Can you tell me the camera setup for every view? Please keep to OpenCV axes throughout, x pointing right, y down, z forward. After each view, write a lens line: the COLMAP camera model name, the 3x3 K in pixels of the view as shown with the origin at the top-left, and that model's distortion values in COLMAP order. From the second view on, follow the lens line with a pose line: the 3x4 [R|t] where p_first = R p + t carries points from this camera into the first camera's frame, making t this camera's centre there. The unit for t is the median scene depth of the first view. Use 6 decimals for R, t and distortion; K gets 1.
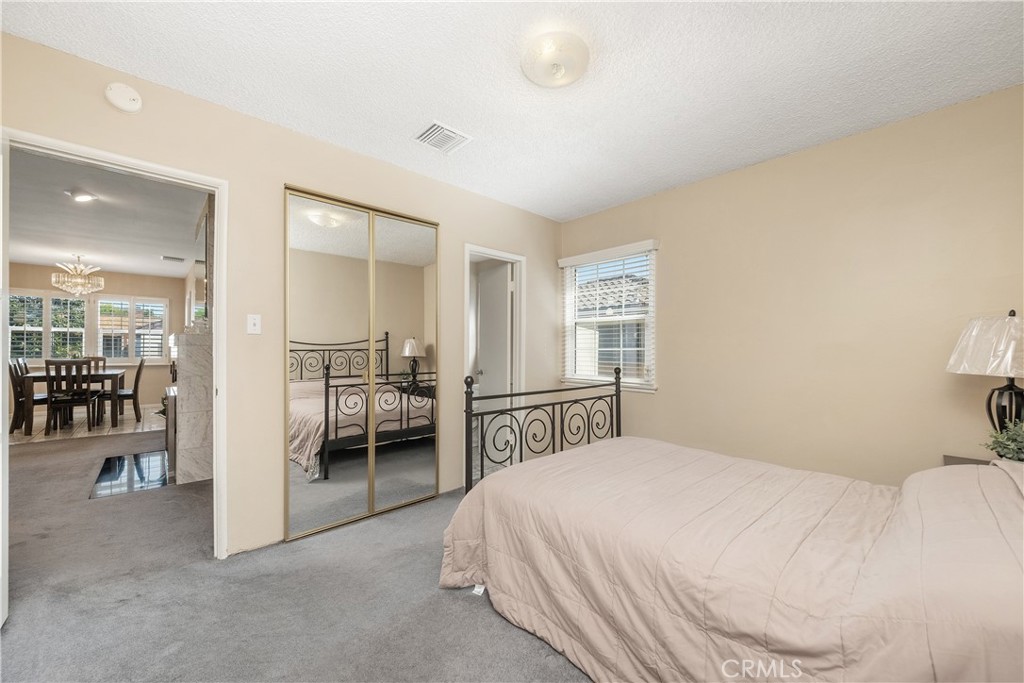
lens RADIAL K [[407.3, 0, 545.5], [0, 407.3, 344.6], [0, 0, 1]] dist [-0.009057, -0.000069]
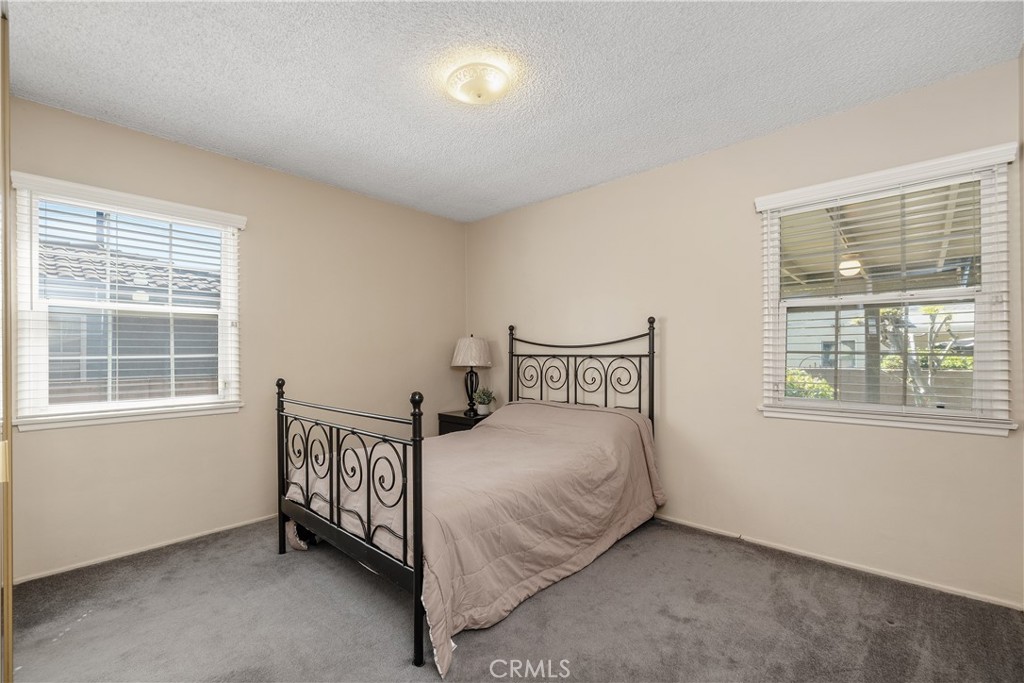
lens RADIAL K [[447.1, 0, 510.9], [0, 447.1, 349.2], [0, 0, 1]] dist [-0.001953, -0.000595]
pose [[-0.070525, 0.002196, 0.997508, -1.122528], [-0.003576, 0.999991, -0.002454, -0.000415], [-0.997504, -0.003740, -0.070517, 0.974710]]
